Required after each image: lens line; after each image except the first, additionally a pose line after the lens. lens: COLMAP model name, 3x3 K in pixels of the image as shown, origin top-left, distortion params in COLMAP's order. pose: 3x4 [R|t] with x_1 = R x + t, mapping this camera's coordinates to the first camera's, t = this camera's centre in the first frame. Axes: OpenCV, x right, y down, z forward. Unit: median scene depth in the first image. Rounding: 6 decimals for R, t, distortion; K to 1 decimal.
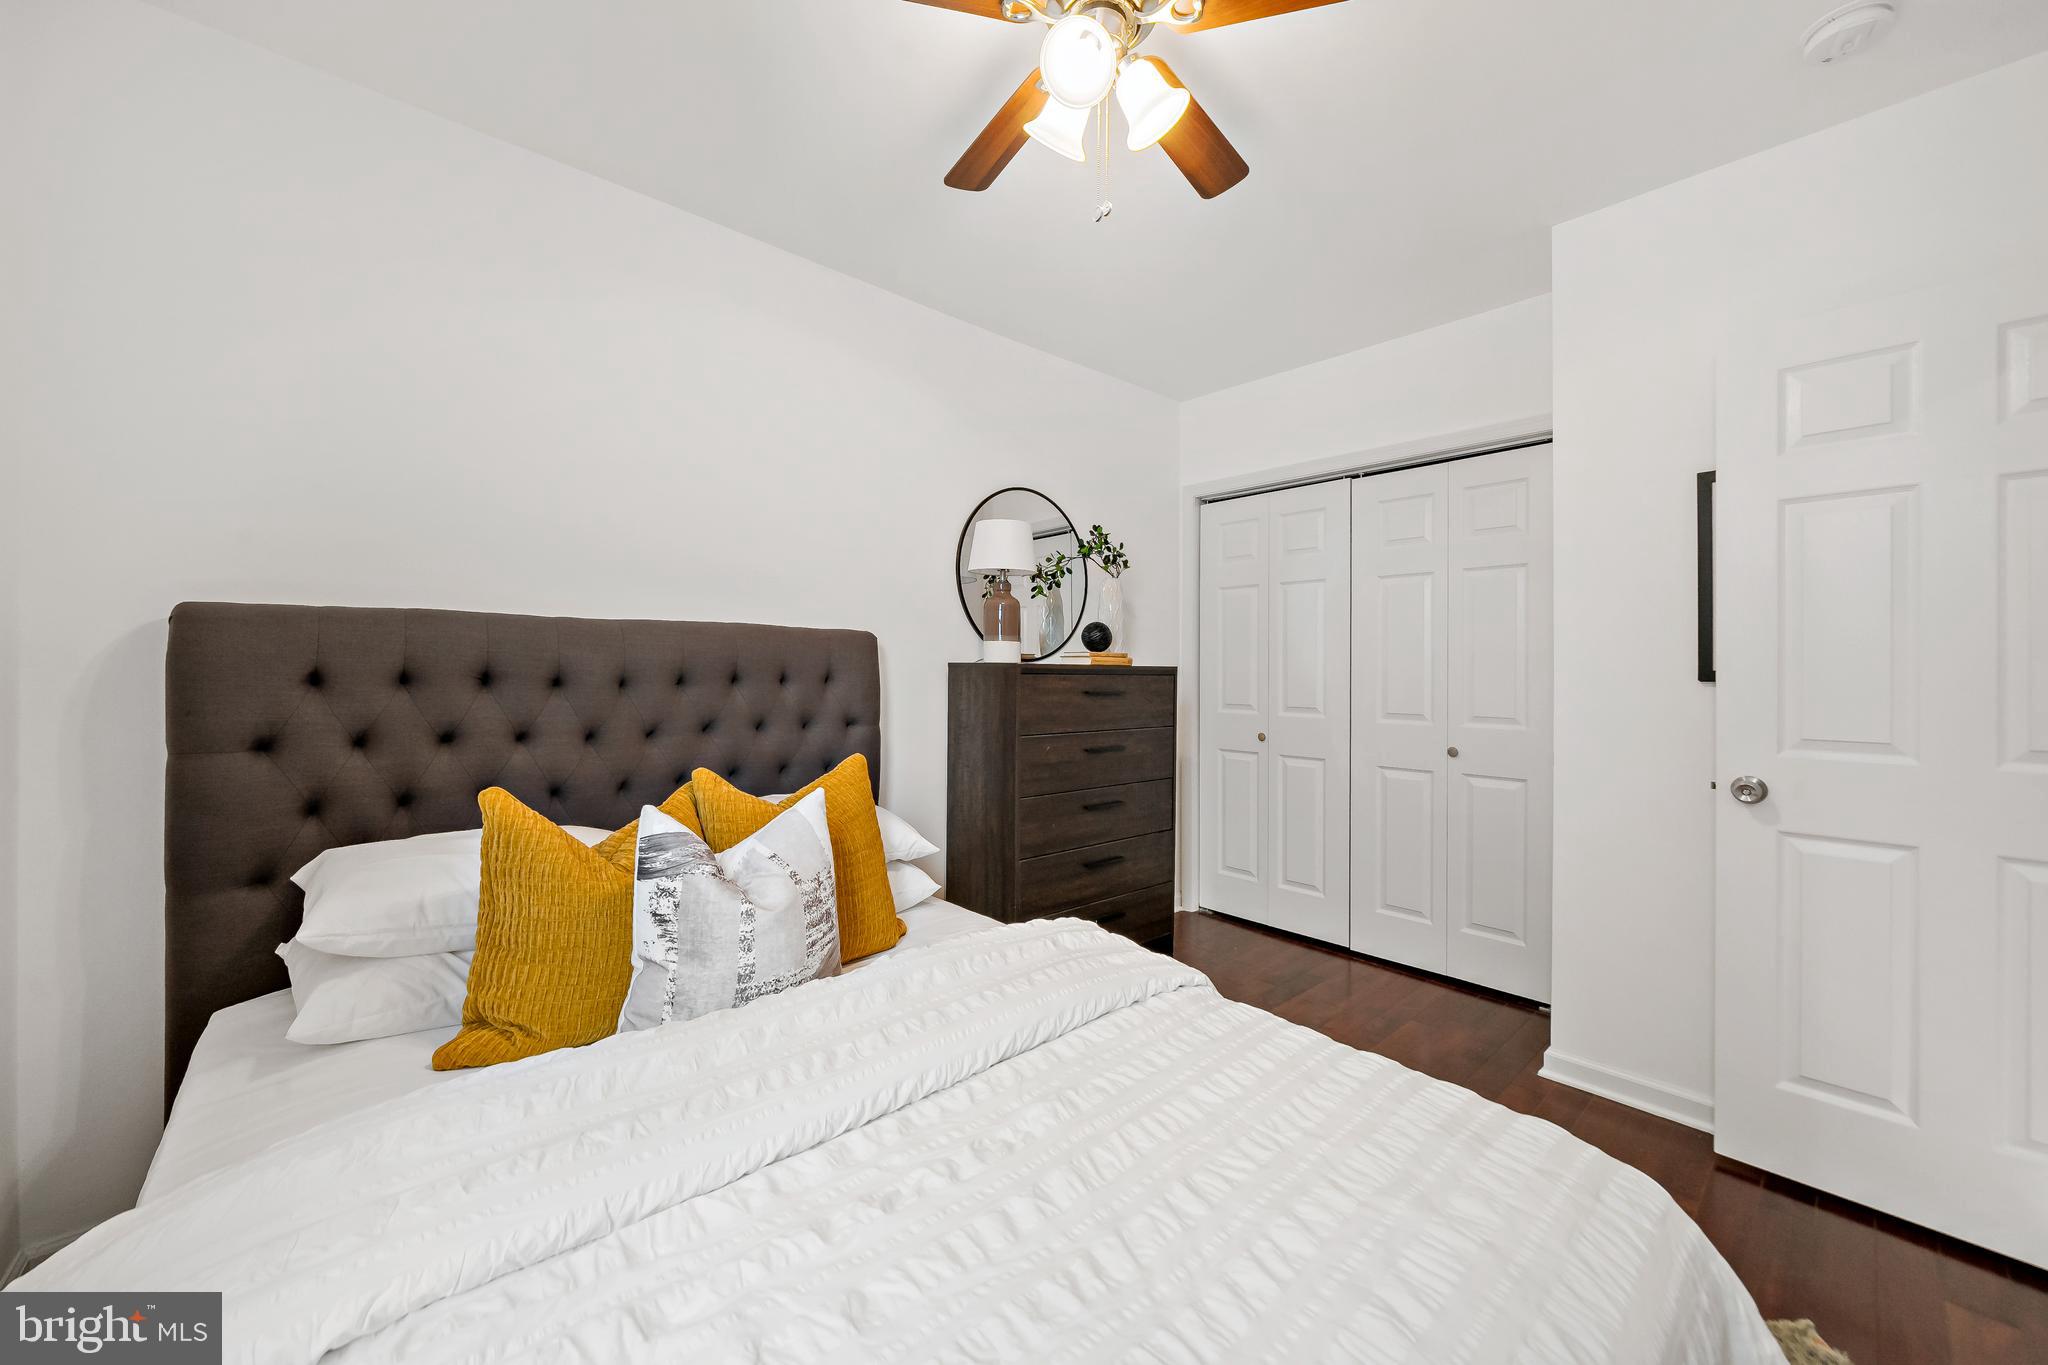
lens RADIAL K [[770.5, 0, 1012.2], [0, 770.5, 674.9], [0, 0, 1]] dist [-0.003197, -0.000275]
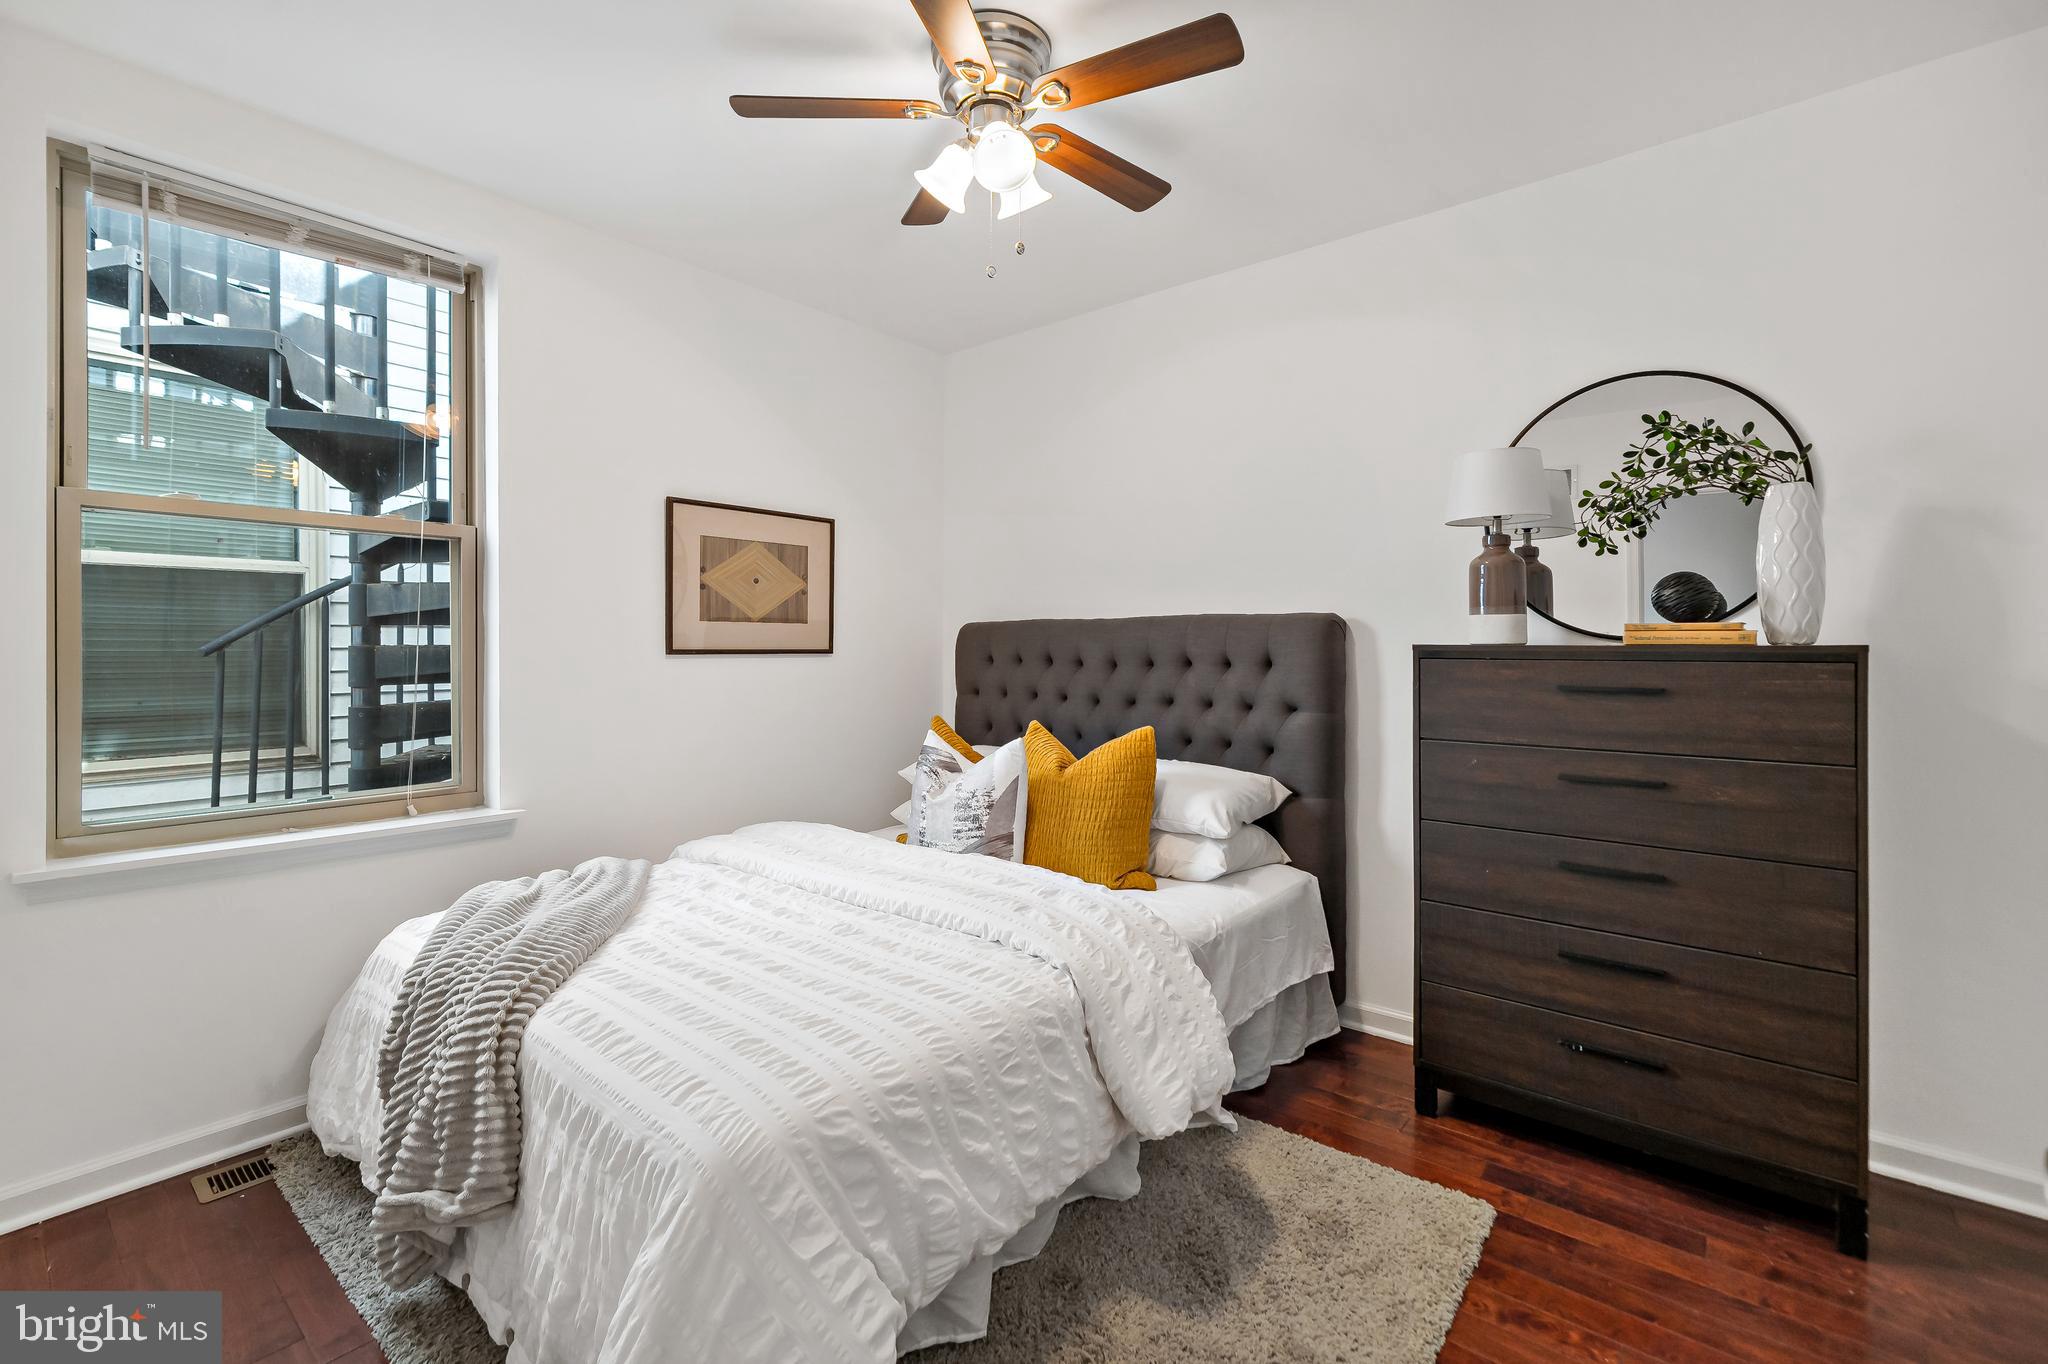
lens RADIAL K [[872.6, 0, 1023.9], [0, 872.6, 657.0], [0, 0, 1]] dist [0.000077, 0.000028]
pose [[0.143650, -0.001044, -0.989628, 0.792356], [-0.003611, 0.999992, -0.001580, -0.000409], [0.989622, 0.003801, 0.143645, 0.460042]]
